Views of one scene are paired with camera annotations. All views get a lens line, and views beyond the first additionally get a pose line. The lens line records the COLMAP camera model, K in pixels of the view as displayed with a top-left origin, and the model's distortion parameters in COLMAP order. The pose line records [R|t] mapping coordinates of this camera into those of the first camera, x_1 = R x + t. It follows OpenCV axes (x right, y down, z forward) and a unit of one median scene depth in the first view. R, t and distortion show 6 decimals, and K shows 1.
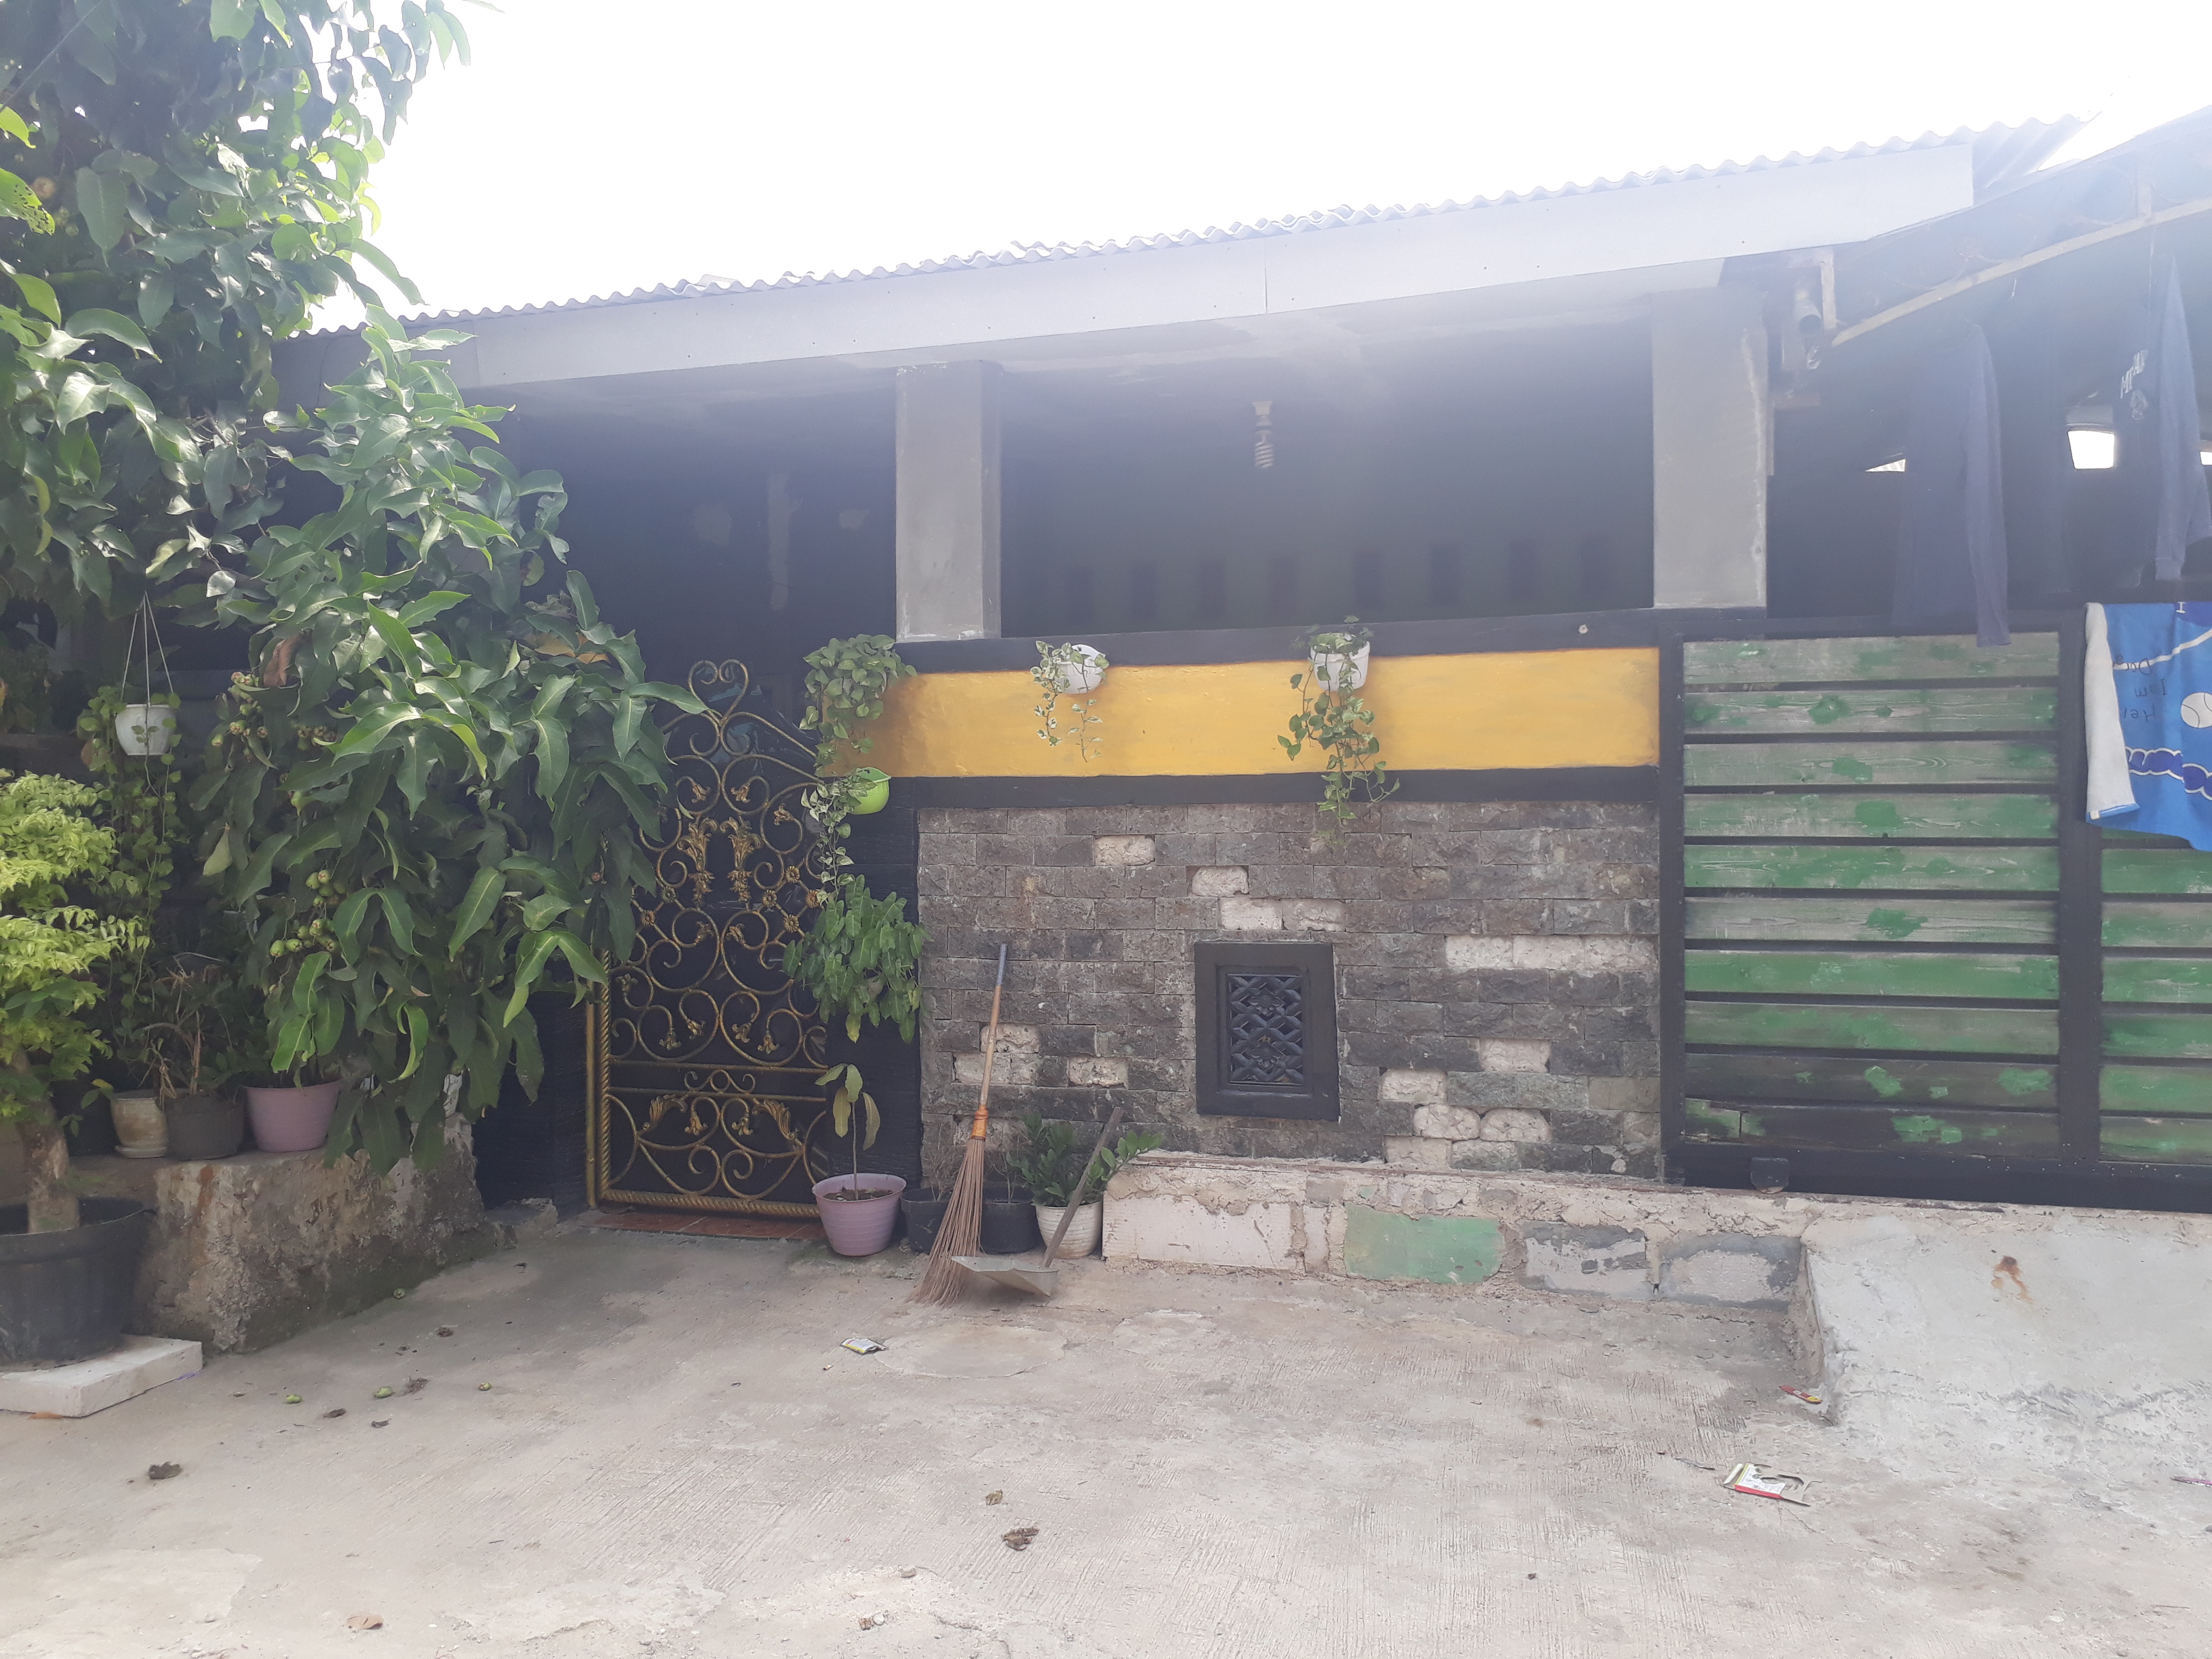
lens RADIAL K [[1745.2, 0, 1107.9], [0, 1745.2, 796.0], [0, 0, 1]] dist [0.059148, -0.072795]
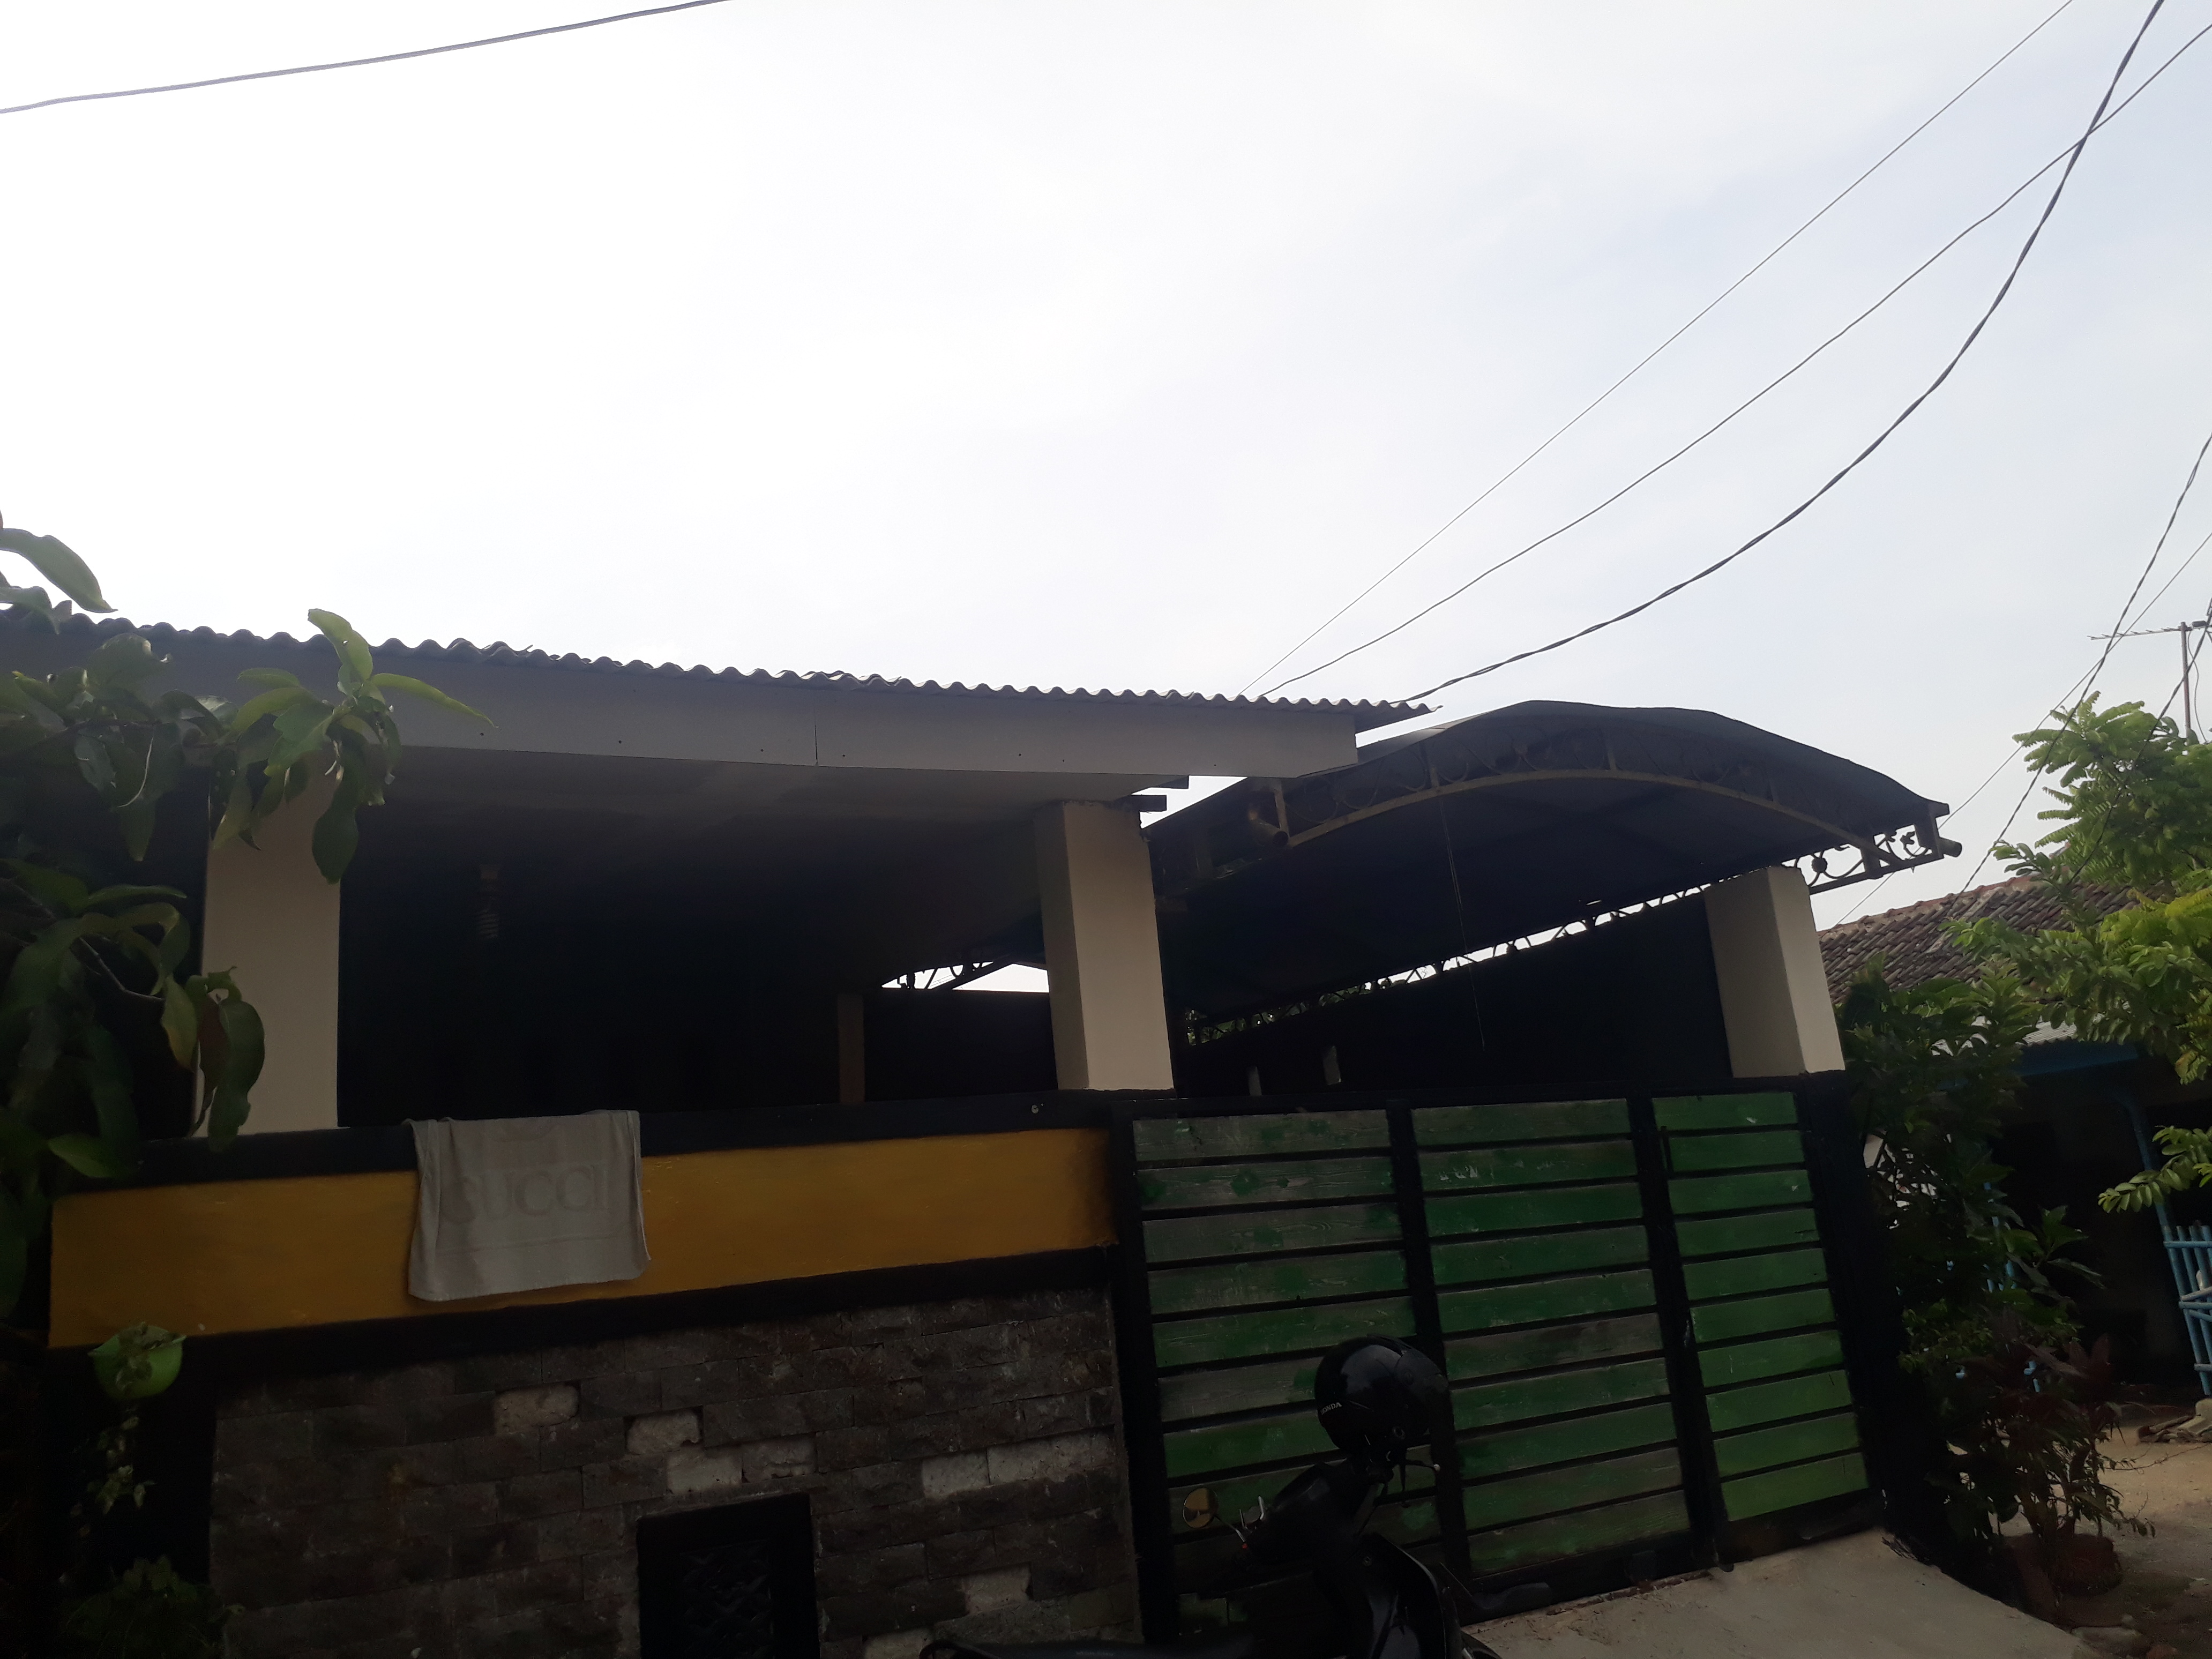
lens RADIAL K [[1745.2, 0, 1058.8], [0, 1745.2, 849.7], [0, 0, 1]] dist [0.059148, -0.072795]
pose [[0.710281, 0.104296, 0.696149, -0.427255], [0.089081, 0.967694, -0.235868, -0.003200], [-0.698259, 0.229546, 0.678043, 0.287787]]
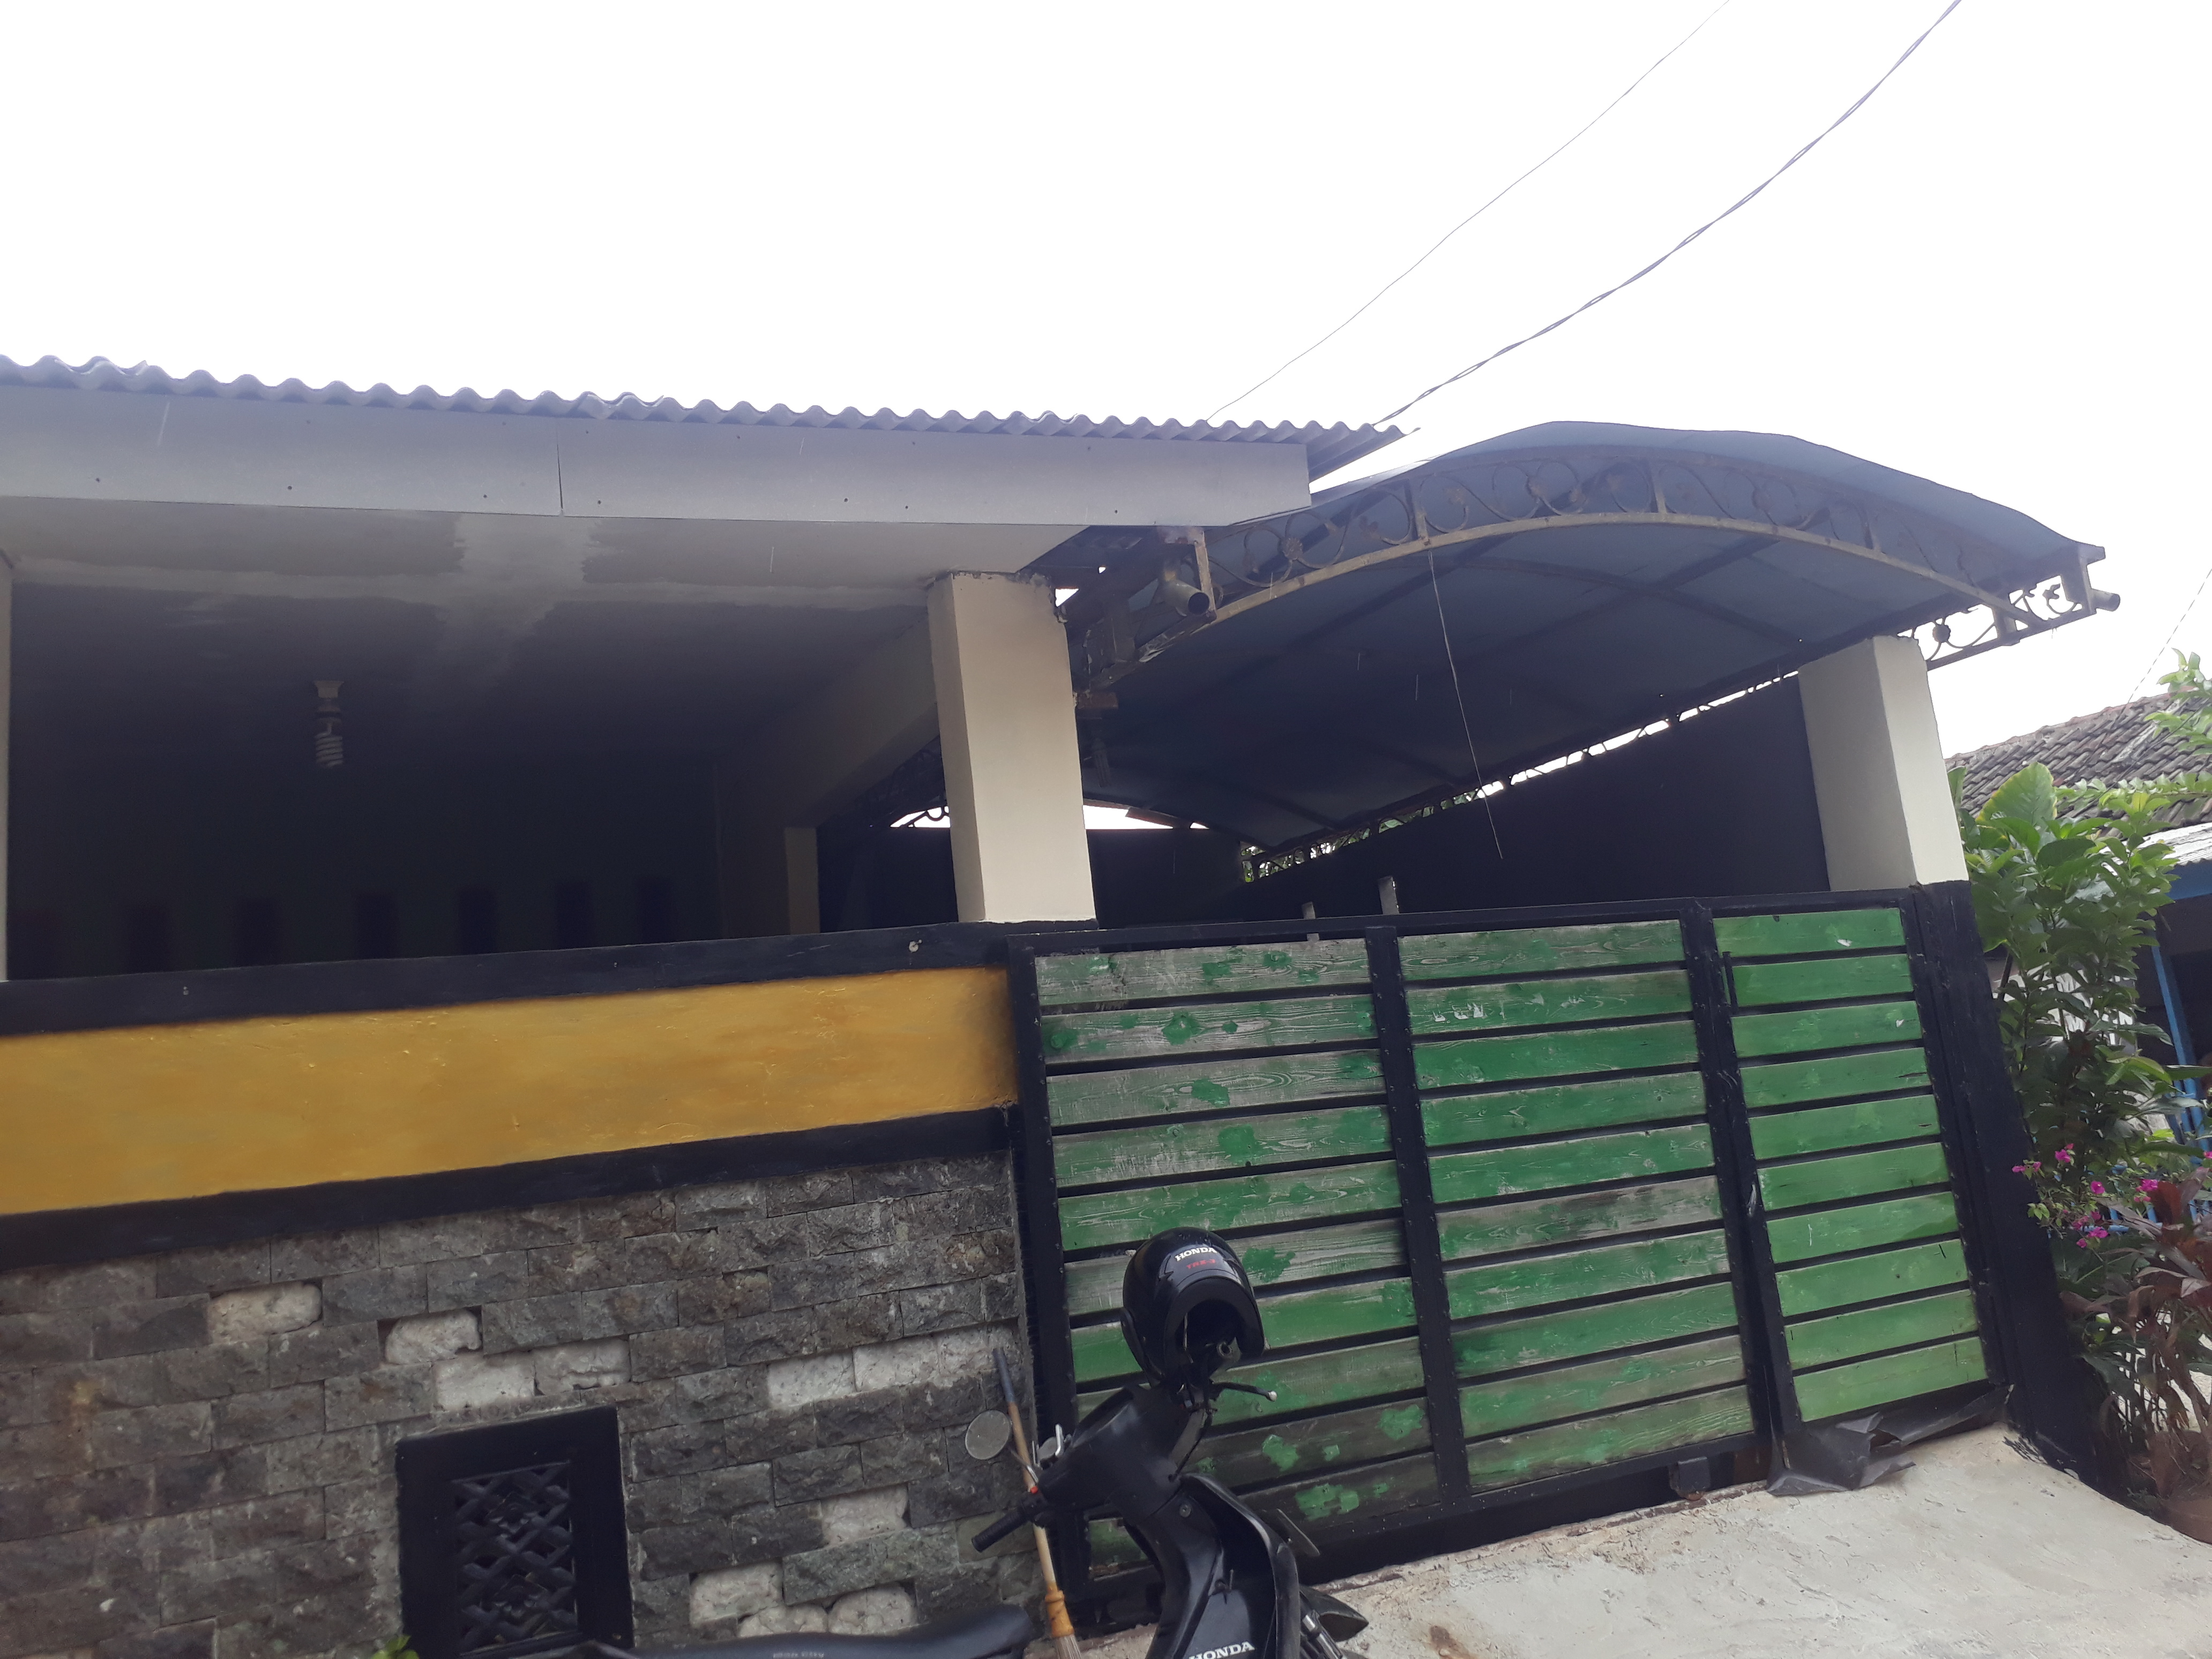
lens RADIAL K [[1745.2, 0, 1066.8], [0, 1745.2, 839.5], [0, 0, 1]] dist [0.059148, -0.072795]
pose [[0.772261, 0.030480, 0.634573, -0.193364], [0.100706, 0.980346, -0.169646, 0.001566], [-0.627272, 0.194917, 0.754014, 0.333633]]
